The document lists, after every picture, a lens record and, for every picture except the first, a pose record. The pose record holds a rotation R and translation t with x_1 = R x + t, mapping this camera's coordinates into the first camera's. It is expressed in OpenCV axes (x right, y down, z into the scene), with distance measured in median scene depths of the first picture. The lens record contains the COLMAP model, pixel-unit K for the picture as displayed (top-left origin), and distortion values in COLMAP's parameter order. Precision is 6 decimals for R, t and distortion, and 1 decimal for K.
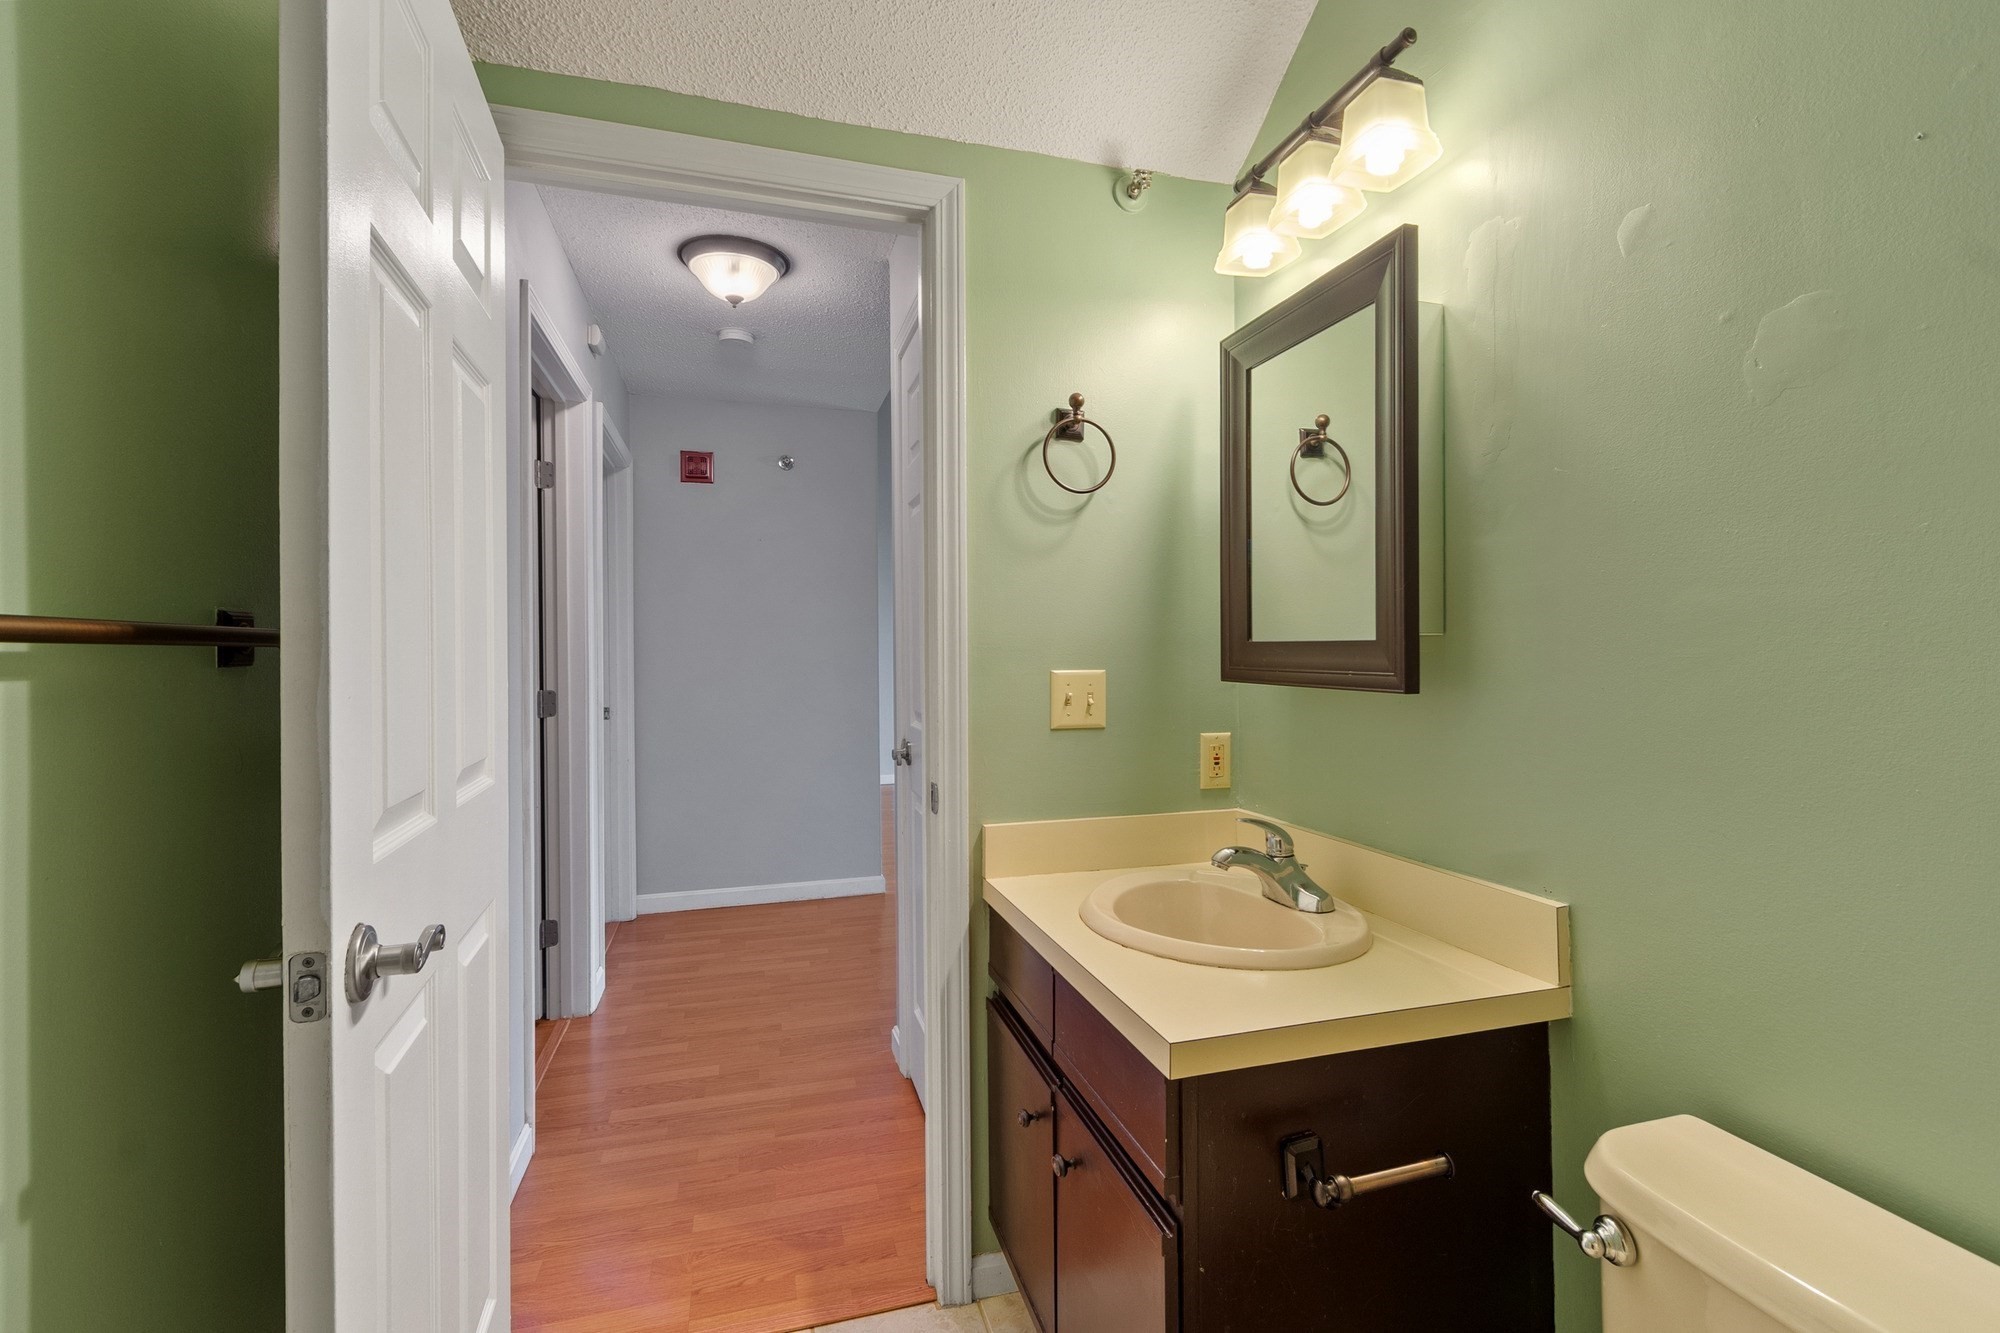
lens RADIAL K [[884.8, 0, 1008.6], [0, 884.8, 659.9], [0, 0, 1]] dist [0.005447, -0.000070]
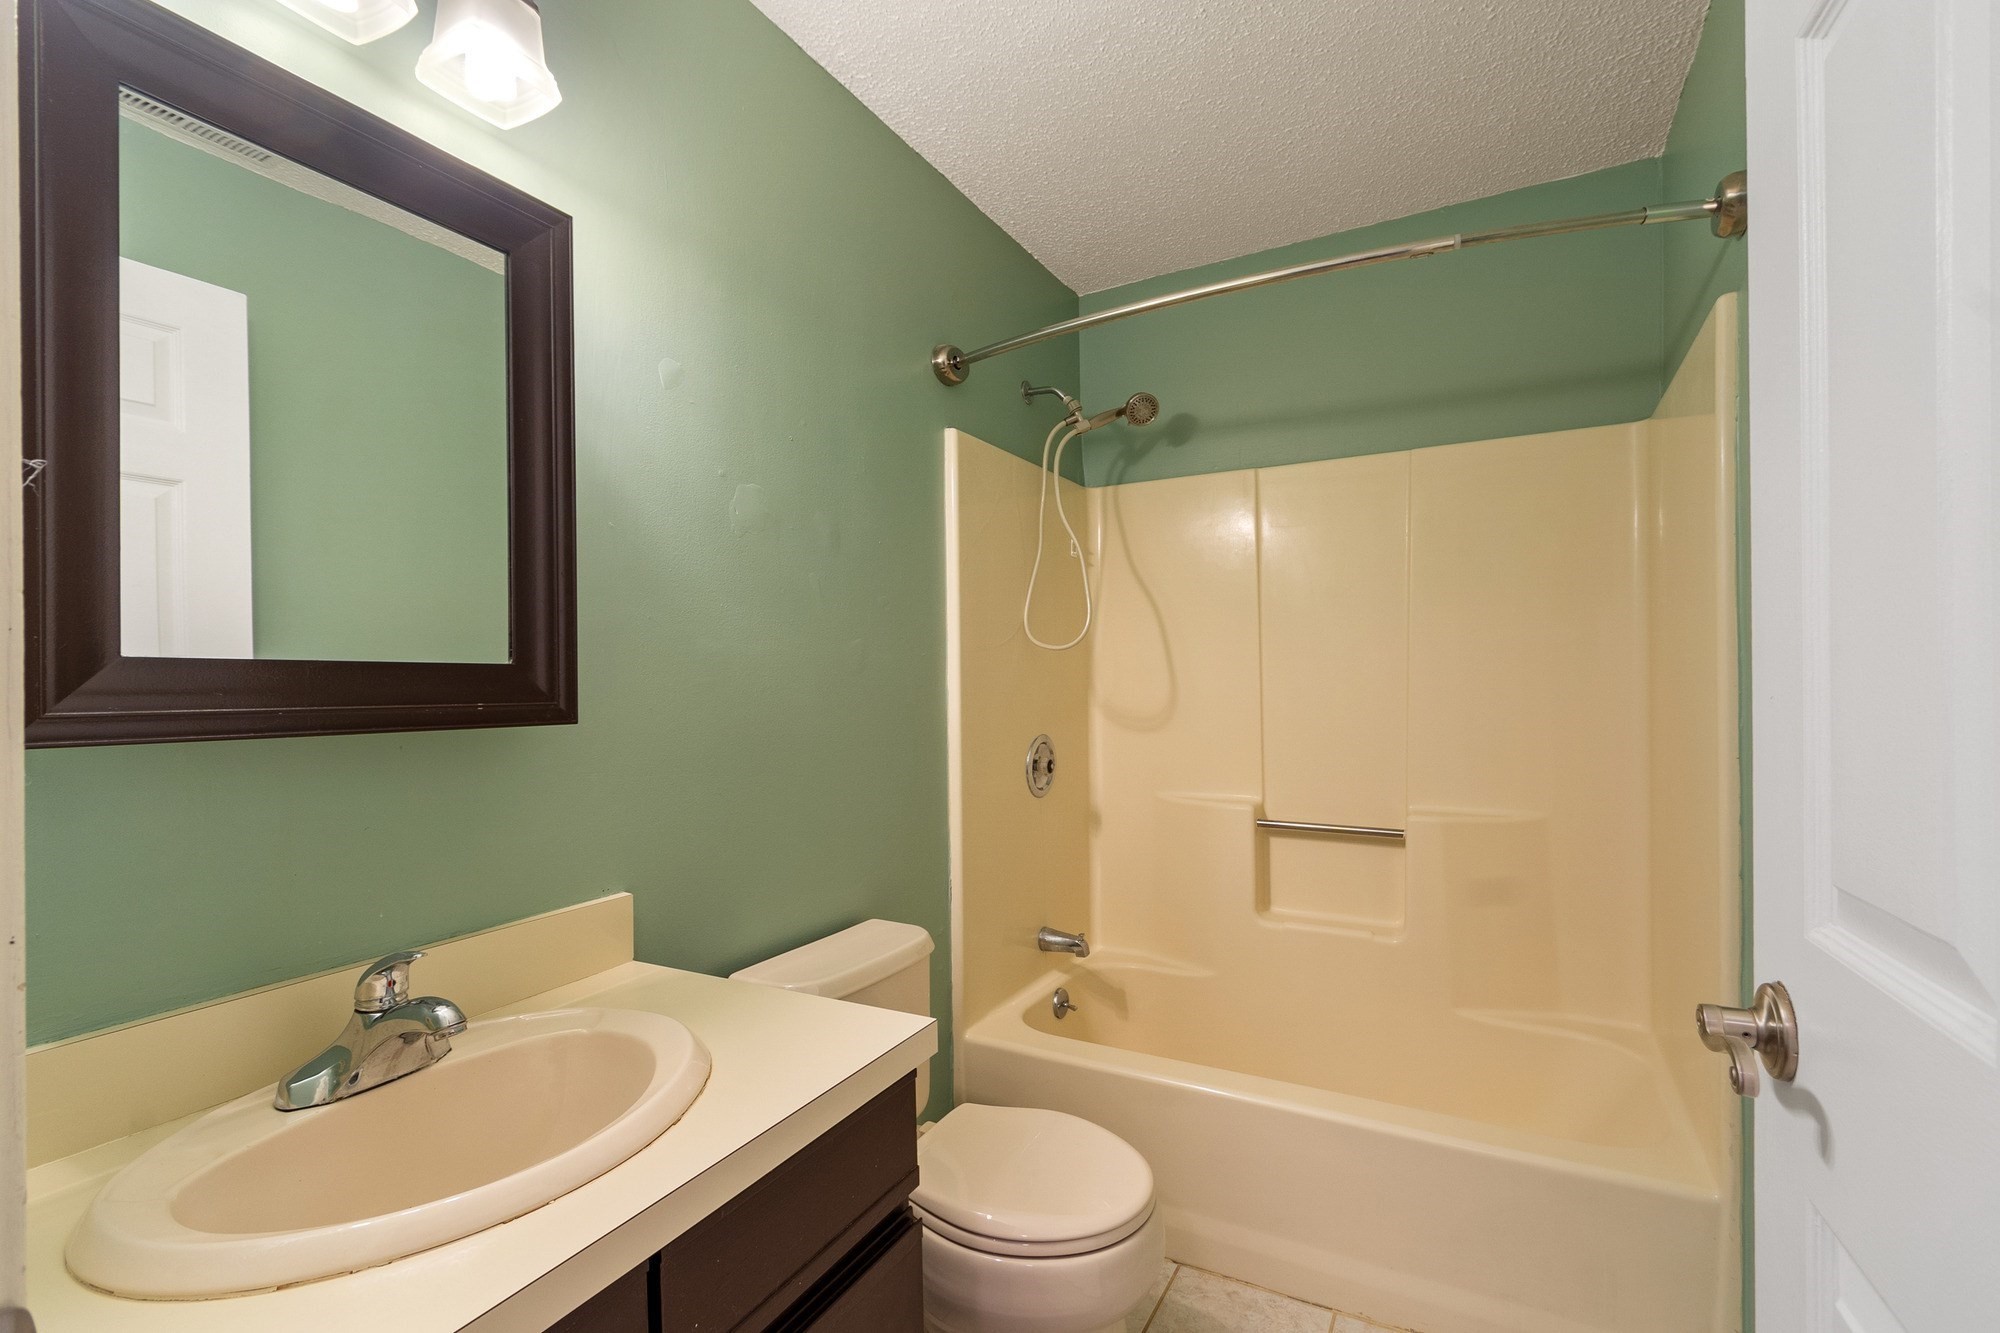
lens RADIAL K [[884.8, 0, 1008.6], [0, 884.8, 659.9], [0, 0, 1]] dist [0.005447, -0.000070]
pose [[-0.710030, 0.015222, 0.704007, -0.490551], [0.004374, 0.999842, -0.017207, -0.010895], [-0.704158, -0.009139, -0.709985, 1.254129]]
